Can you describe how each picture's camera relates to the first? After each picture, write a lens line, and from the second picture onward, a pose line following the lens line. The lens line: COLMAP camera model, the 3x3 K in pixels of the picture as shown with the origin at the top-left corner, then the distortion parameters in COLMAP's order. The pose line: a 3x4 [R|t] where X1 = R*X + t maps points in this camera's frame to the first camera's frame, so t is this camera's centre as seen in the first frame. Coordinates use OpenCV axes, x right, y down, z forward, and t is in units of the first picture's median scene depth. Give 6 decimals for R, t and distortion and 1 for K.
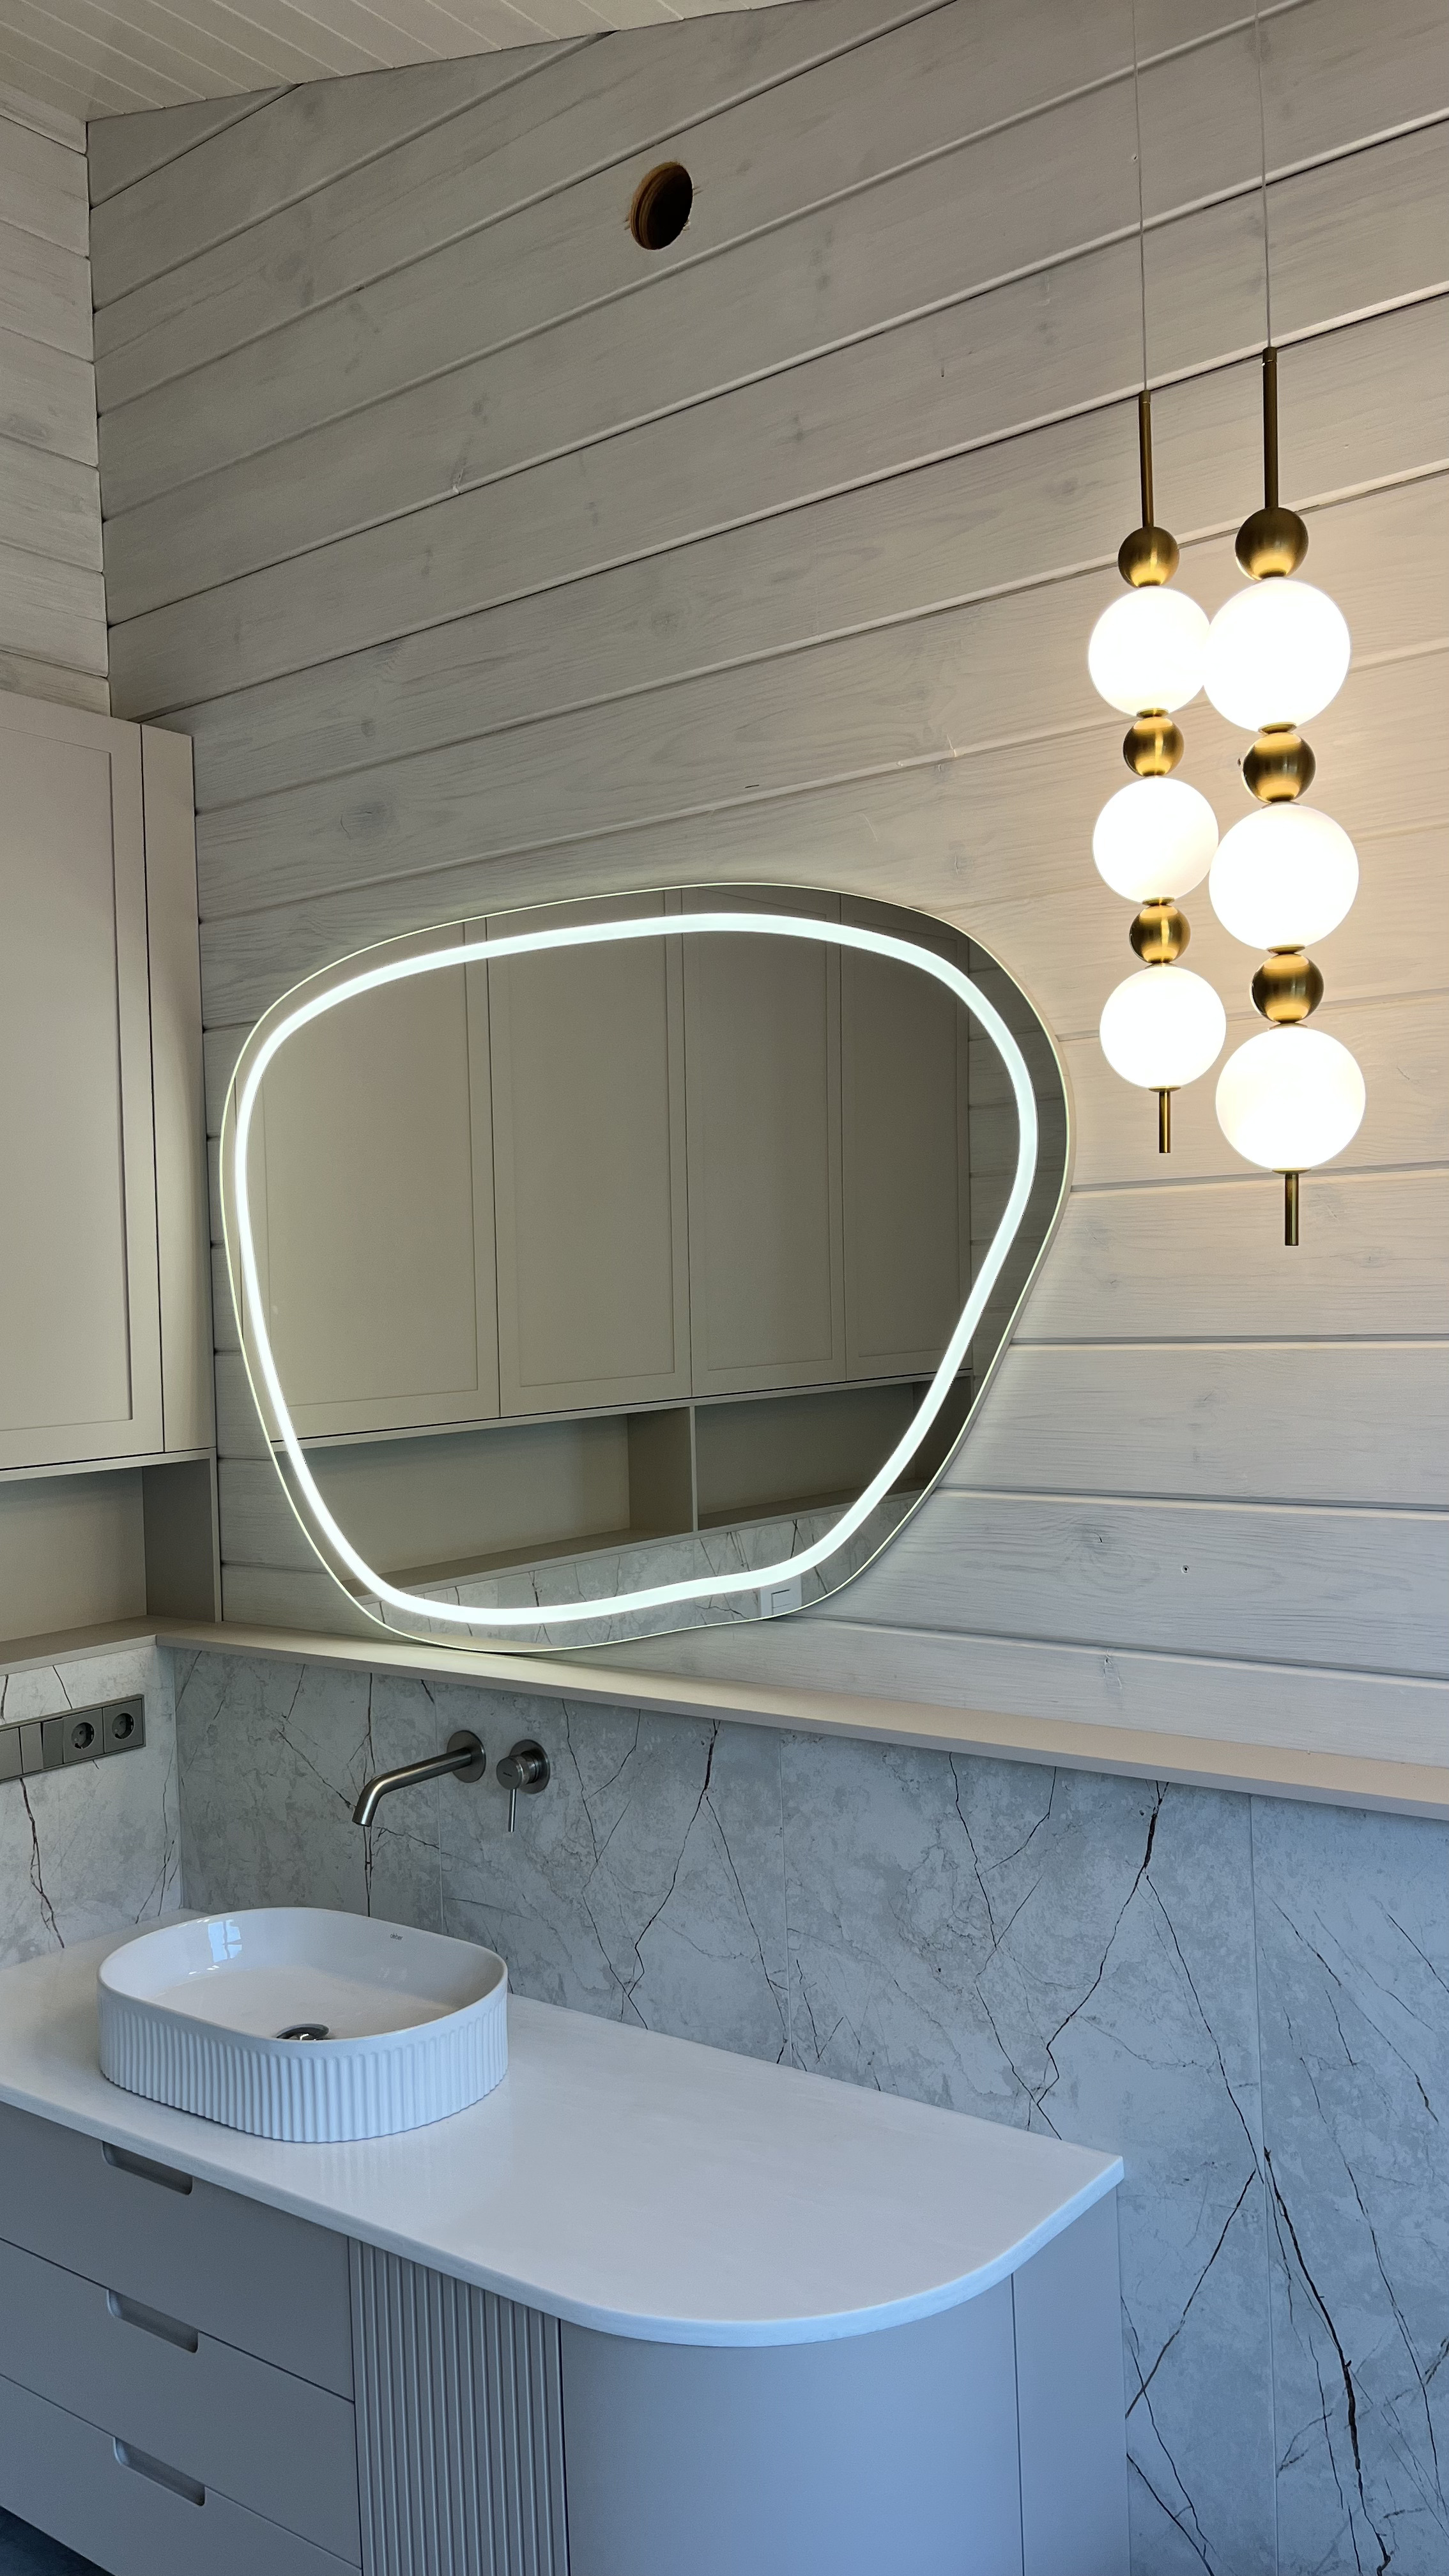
lens RADIAL K [[1955.1, 0, 718.6], [0, 1955.1, 1279.6], [0, 0, 1]] dist [0.041394, -0.039456]
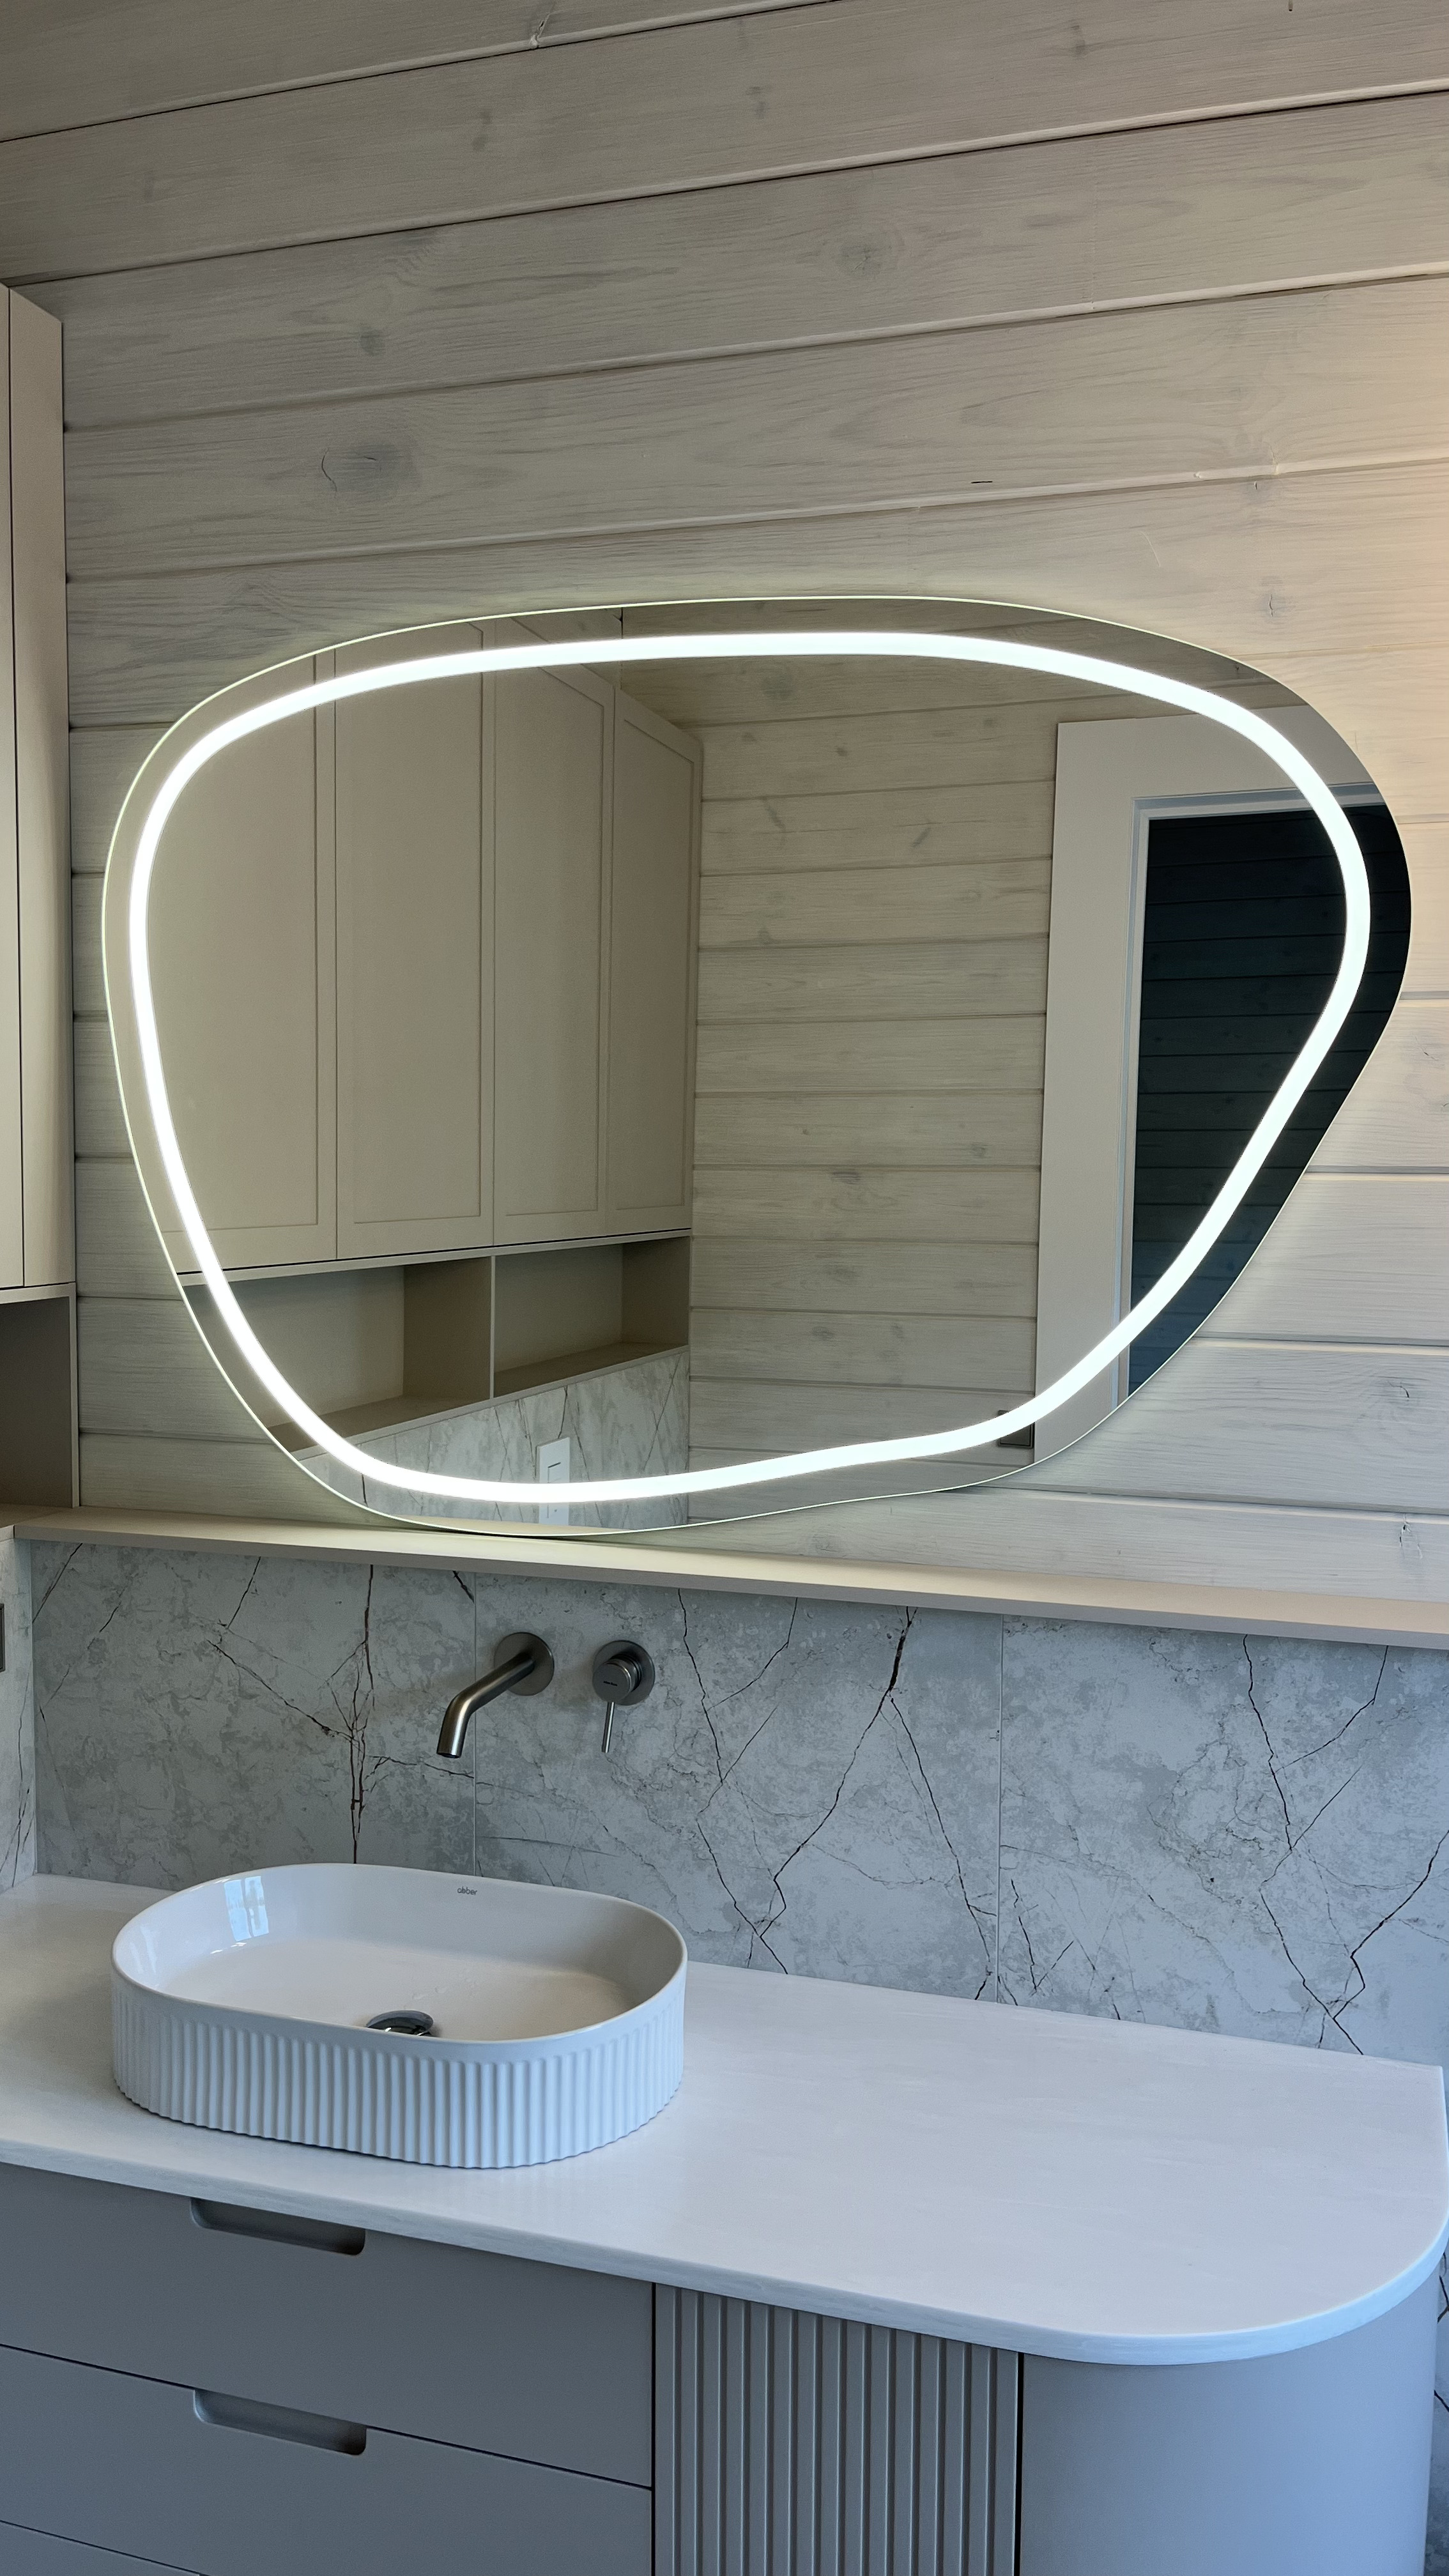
lens RADIAL K [[1955.1, 0, 722.7], [0, 1955.1, 1297.6], [0, 0, 1]] dist [0.041394, -0.039456]
pose [[0.936709, 0.020216, 0.349524, -0.352920], [-0.043794, 0.997256, 0.059685, 0.042408], [-0.347359, -0.071214, 0.935024, 0.237027]]
